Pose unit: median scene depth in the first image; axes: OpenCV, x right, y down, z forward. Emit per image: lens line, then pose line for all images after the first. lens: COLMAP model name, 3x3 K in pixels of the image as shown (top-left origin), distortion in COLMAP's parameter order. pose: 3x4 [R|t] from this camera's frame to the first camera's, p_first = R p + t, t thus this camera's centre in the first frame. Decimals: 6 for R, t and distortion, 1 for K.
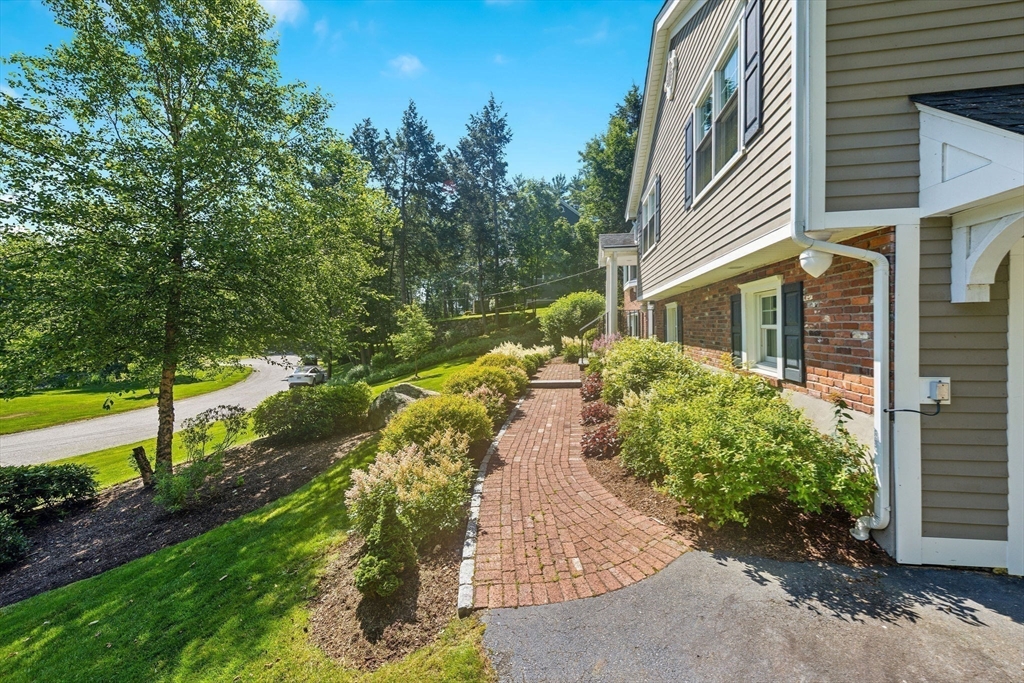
lens RADIAL K [[403.4, 0, 515.8], [0, 403.4, 333.0], [0, 0, 1]] dist [0.004131, -0.000026]
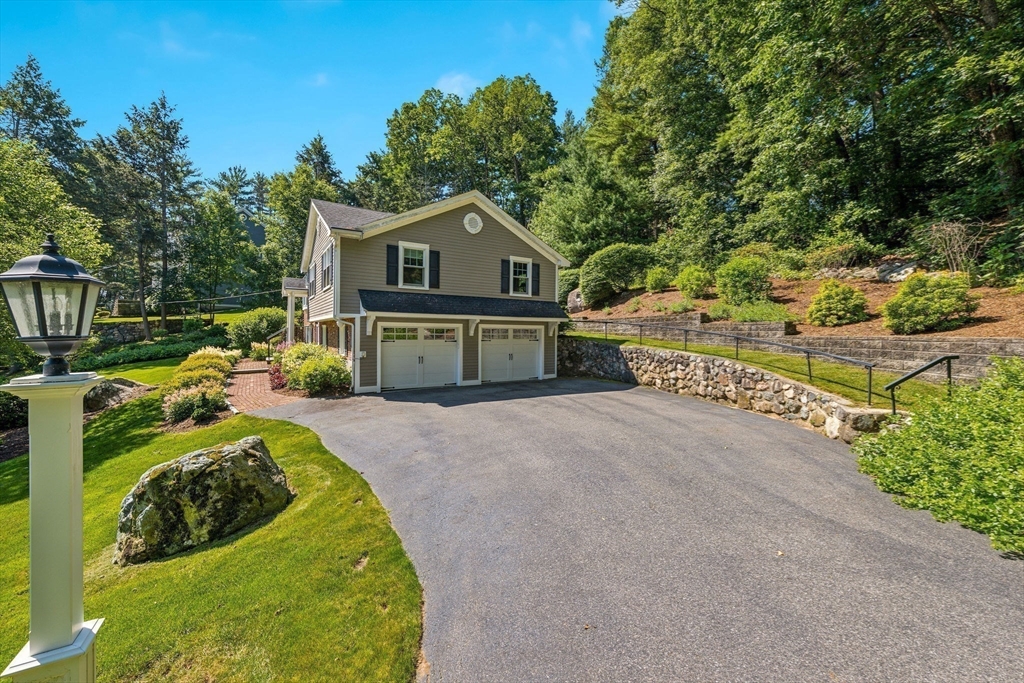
lens RADIAL K [[403.4, 0, 508.7], [0, 403.4, 330.7], [0, 0, 1]] dist [0.004131, -0.000026]
pose [[0.759428, 0.017892, 0.650346, -0.104230], [-0.004709, 0.999747, -0.022005, -0.004527], [-0.650575, 0.013648, 0.759320, -0.552258]]
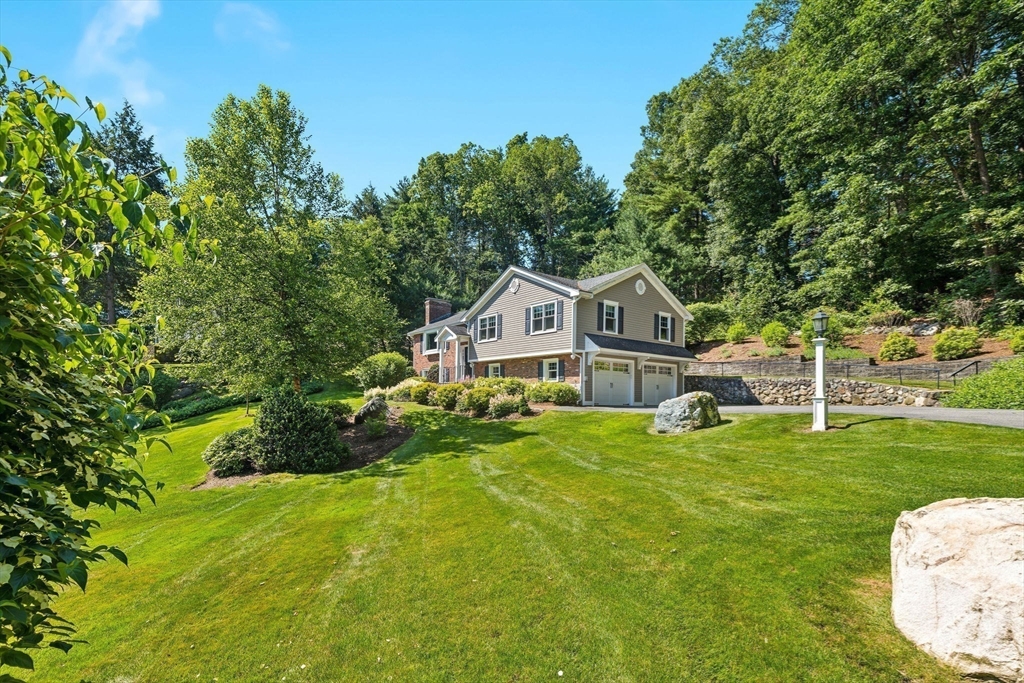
lens RADIAL K [[464.2, 0, 508.3], [0, 464.2, 389.9], [0, 0, 1]] dist [0.009452, -0.004384]
pose [[0.692540, 0.033059, 0.720622, -0.812461], [-0.010273, 0.999300, -0.035971, 0.095242], [-0.721307, 0.017509, 0.692395, -0.508154]]
